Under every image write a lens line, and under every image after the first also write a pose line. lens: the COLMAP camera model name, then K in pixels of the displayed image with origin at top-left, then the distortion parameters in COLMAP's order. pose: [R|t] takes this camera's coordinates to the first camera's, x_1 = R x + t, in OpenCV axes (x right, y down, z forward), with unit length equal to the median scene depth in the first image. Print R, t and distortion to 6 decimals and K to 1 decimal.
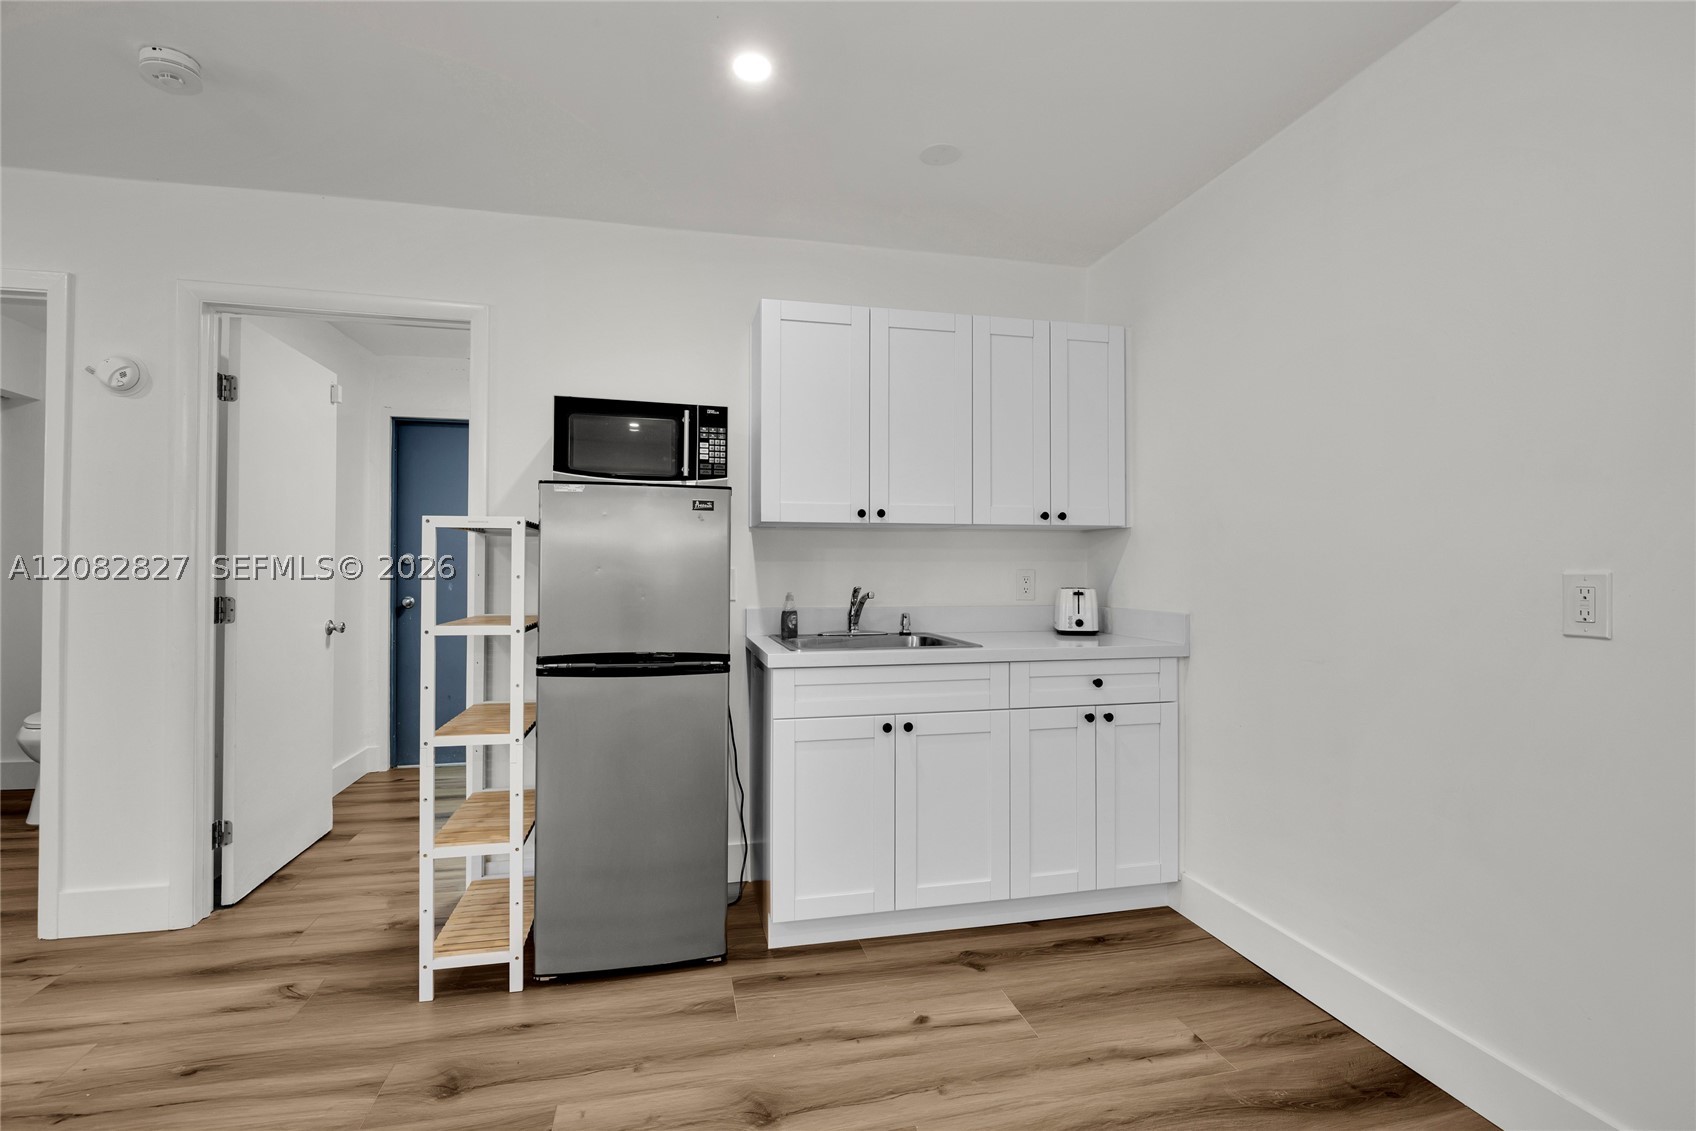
lens RADIAL K [[795.7, 0, 848.0], [0, 795.7, 565.5], [0, 0, 1]] dist [-0.003102, 0.000886]
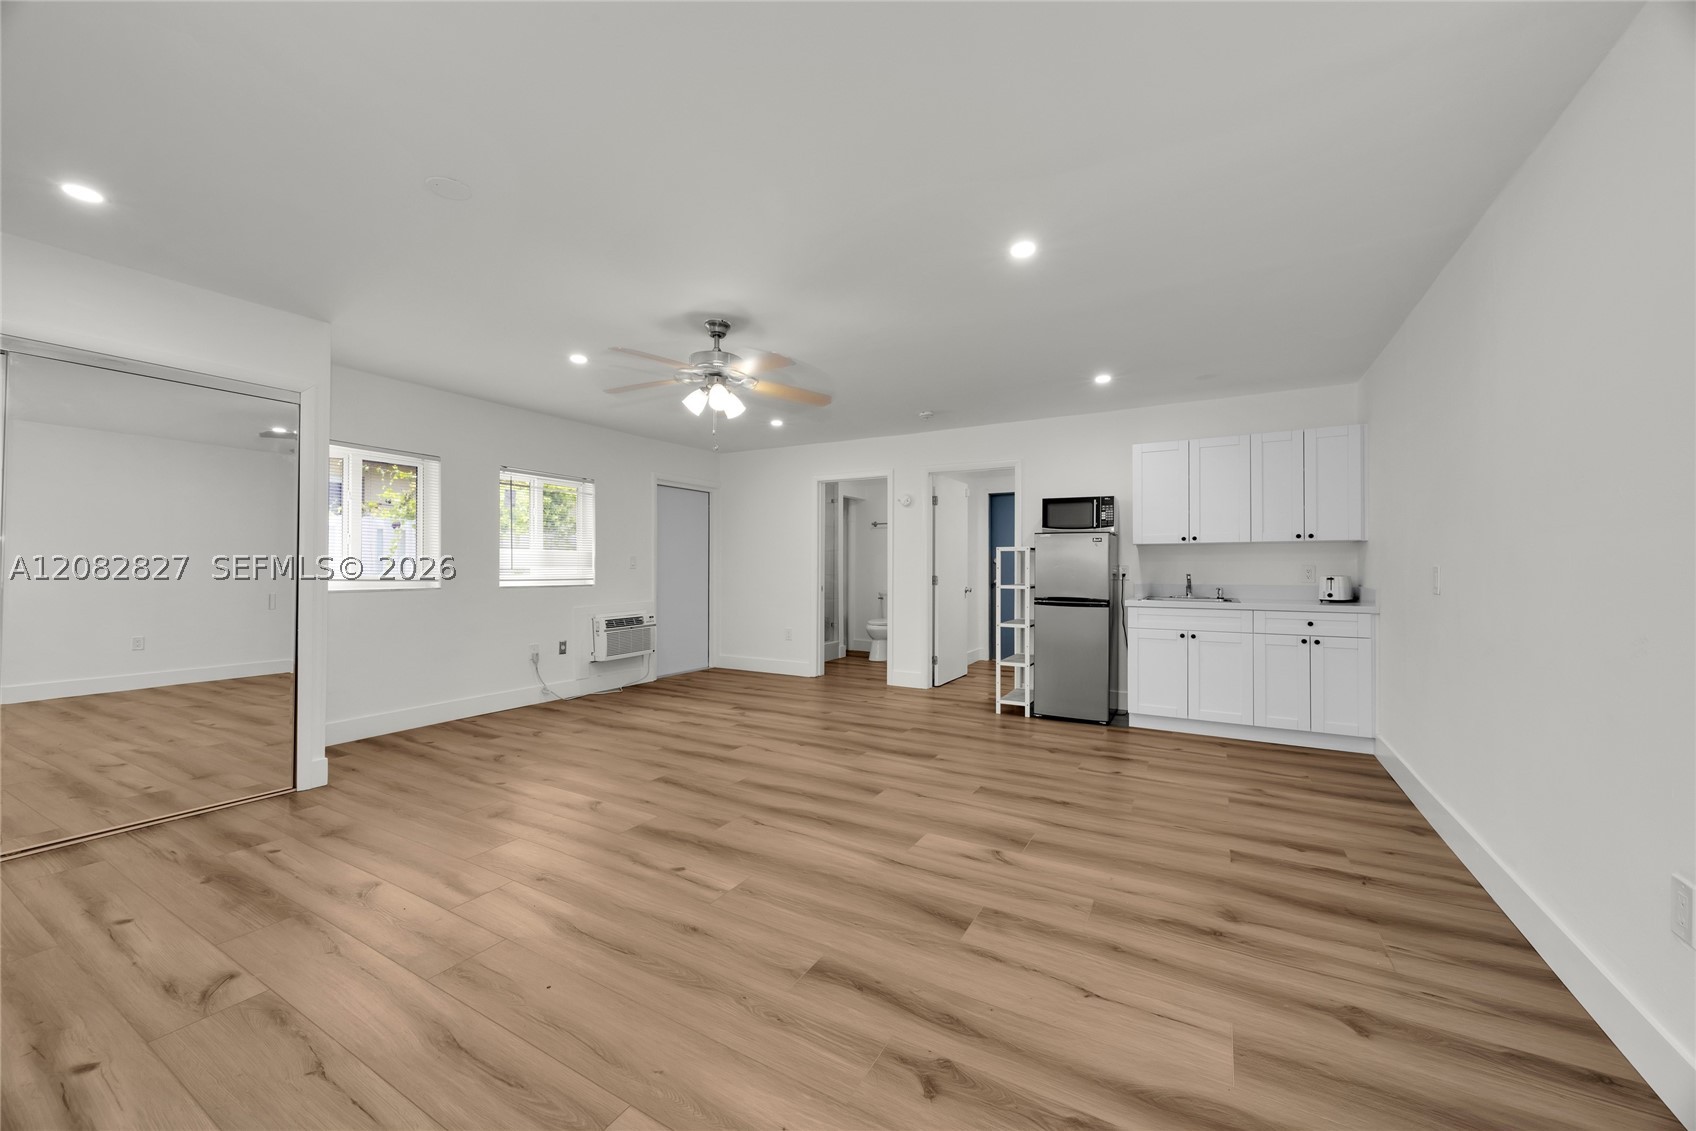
lens RADIAL K [[641.6, 0, 849.5], [0, 641.6, 562.7], [0, 0, 1]] dist [-0.002324, 0.000057]
pose [[0.735792, -0.004696, -0.677191, 0.552723], [0.005869, 0.999983, -0.000557, -0.006622], [0.677182, -0.003564, 0.735807, -0.914877]]
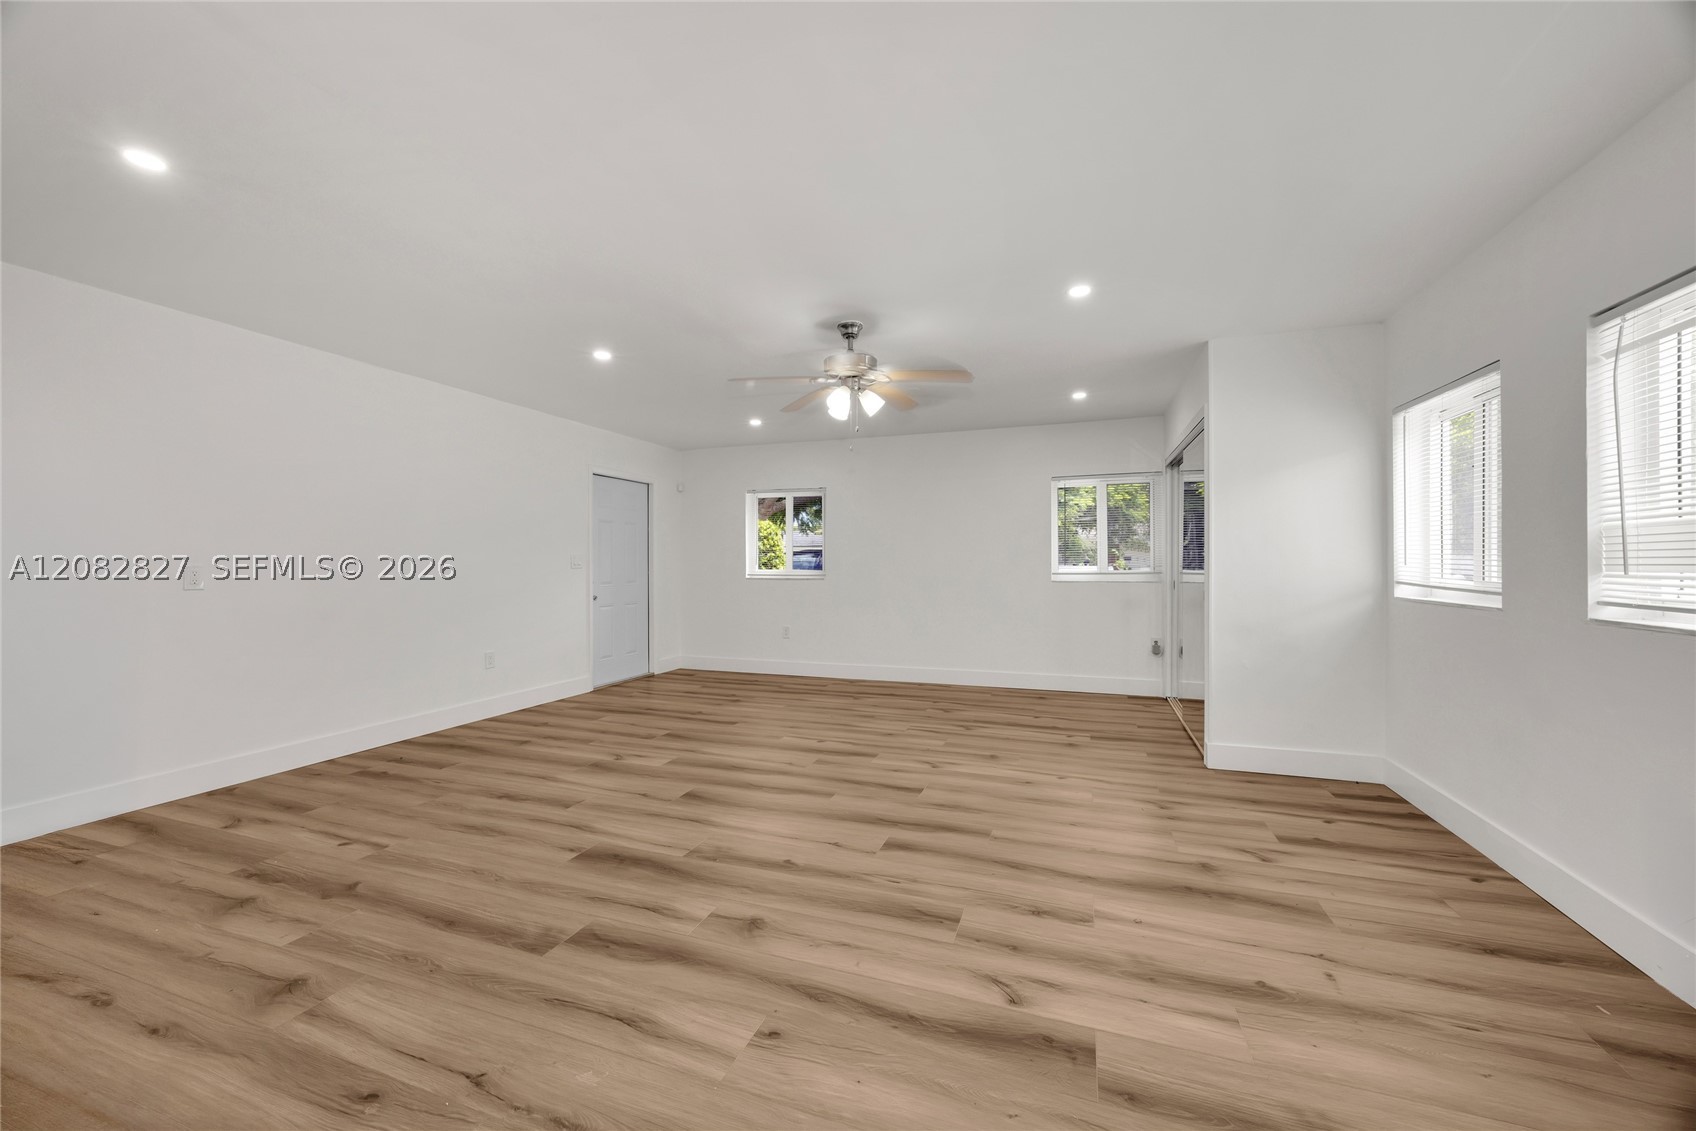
lens RADIAL K [[641.6, 0, 849.5], [0, 641.6, 562.7], [0, 0, 1]] dist [-0.002324, 0.000057]
pose [[-0.843188, 0.000716, 0.537619, -1.214828], [-0.006323, 0.999917, -0.011249, 0.005229], [-0.537582, -0.012884, -0.843113, 0.949841]]
